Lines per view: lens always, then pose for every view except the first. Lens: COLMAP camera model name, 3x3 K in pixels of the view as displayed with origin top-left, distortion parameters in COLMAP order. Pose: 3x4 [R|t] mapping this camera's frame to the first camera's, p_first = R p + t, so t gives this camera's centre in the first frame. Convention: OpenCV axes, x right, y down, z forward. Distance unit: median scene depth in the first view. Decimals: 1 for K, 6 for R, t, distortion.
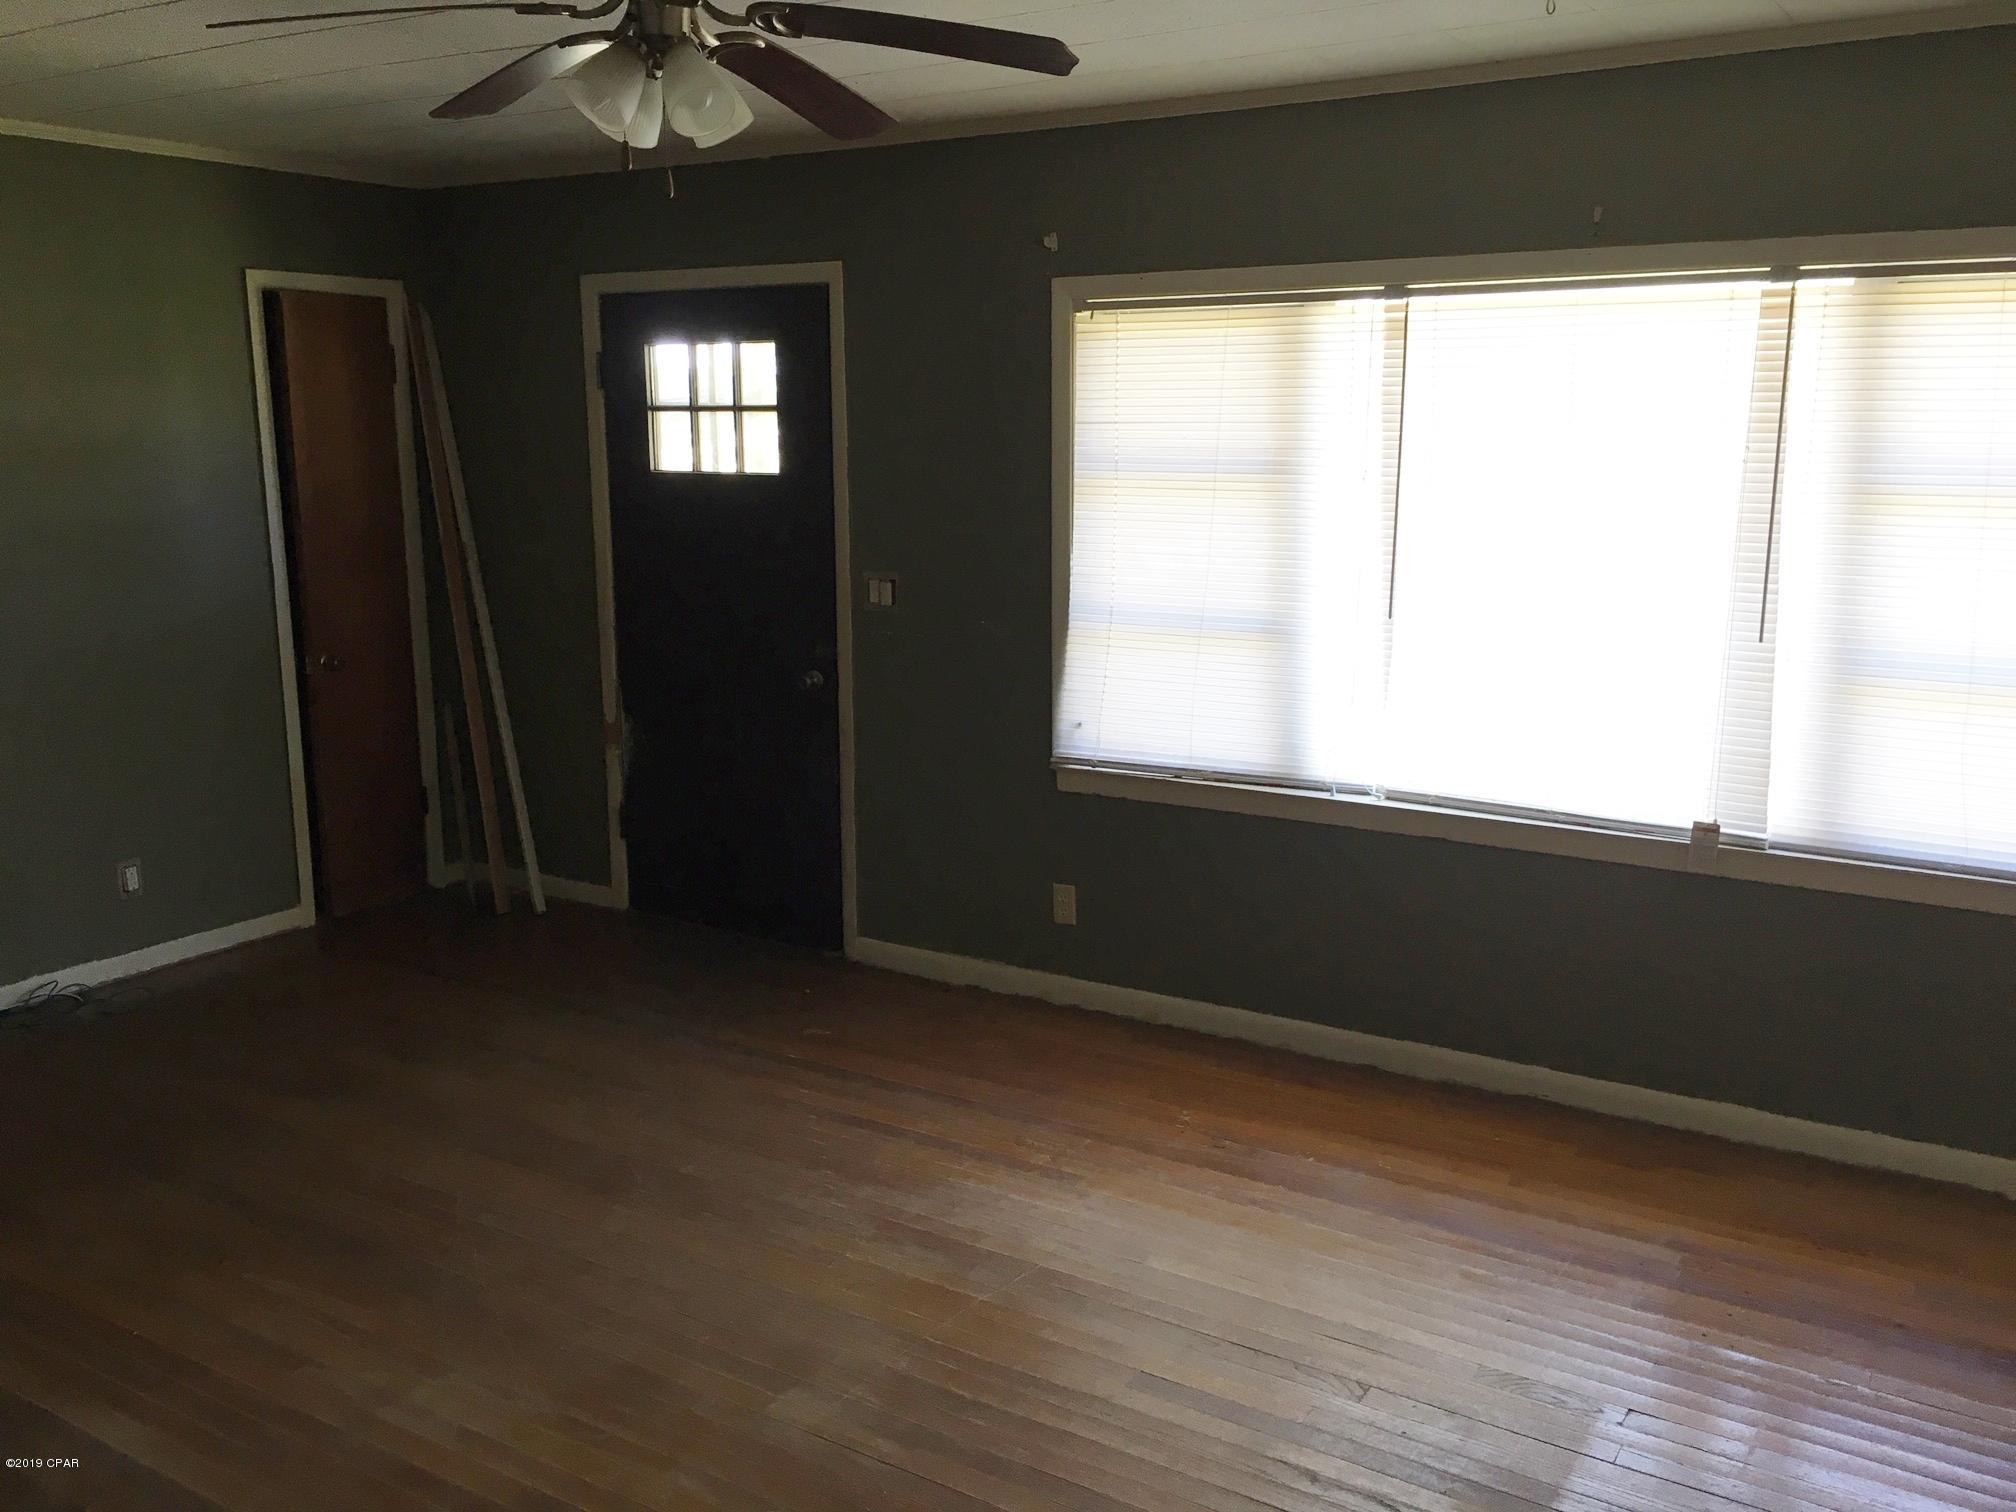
lens RADIAL K [[1716.8, 0, 975.7], [0, 1716.8, 750.0], [0, 0, 1]] dist [0.083543, -0.116130]
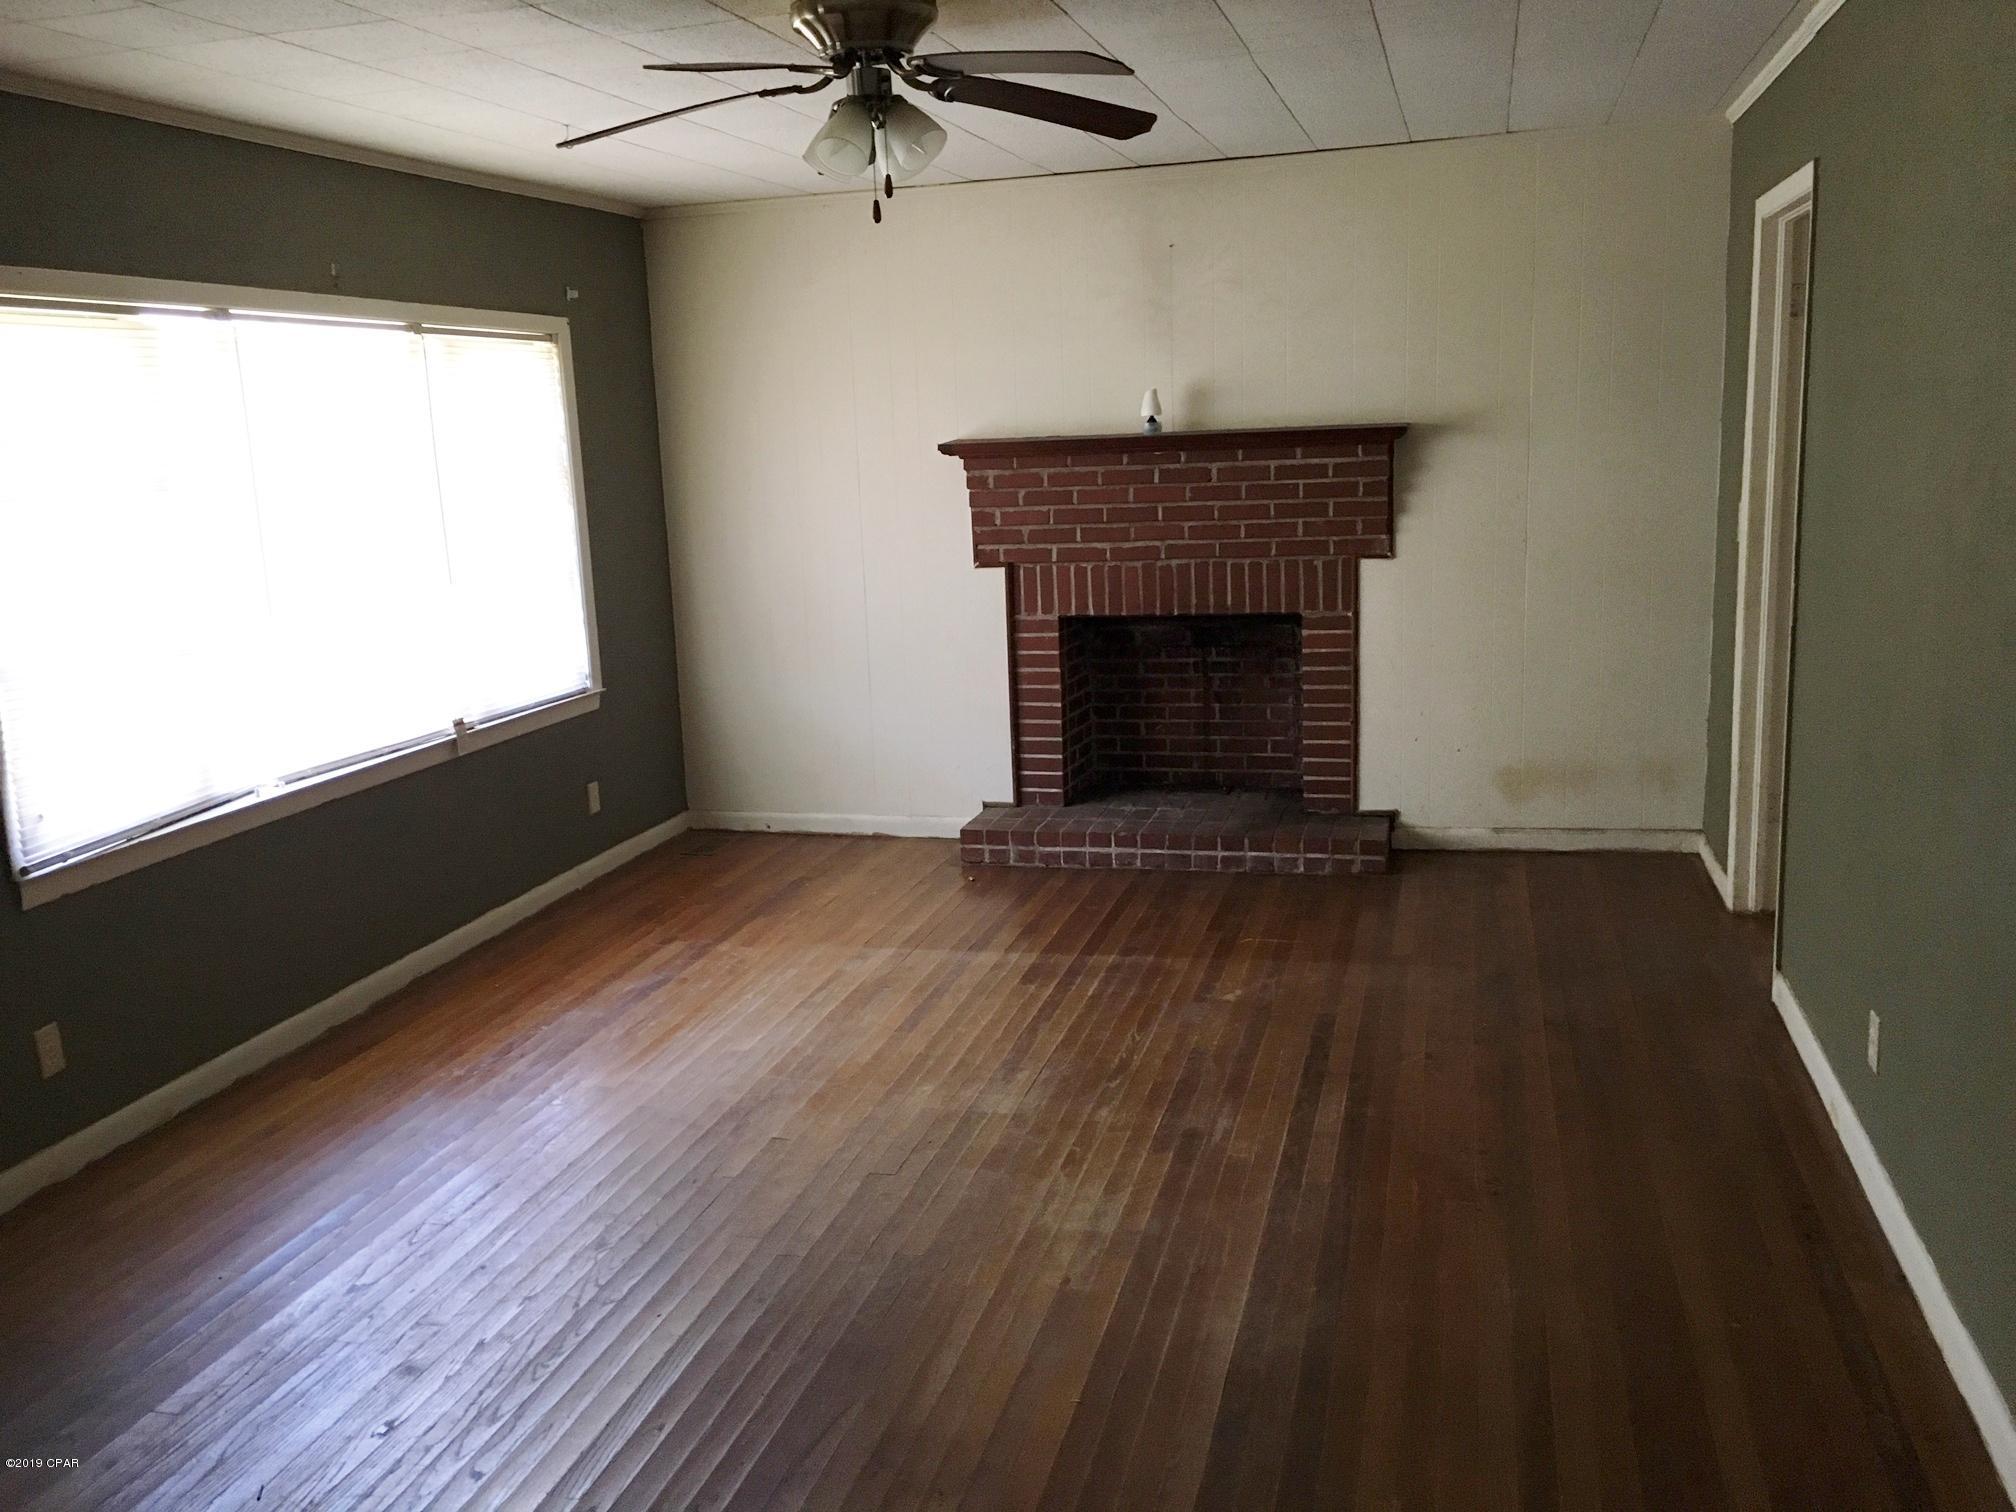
lens RADIAL K [[1716.8, 0, 1019.3], [0, 1716.8, 770.5], [0, 0, 1]] dist [0.083543, -0.116130]
pose [[-0.314219, -0.176101, 0.932874, -0.936248], [0.223168, 0.941407, 0.252881, -0.155374], [-0.922747, 0.287648, -0.256508, 0.869290]]
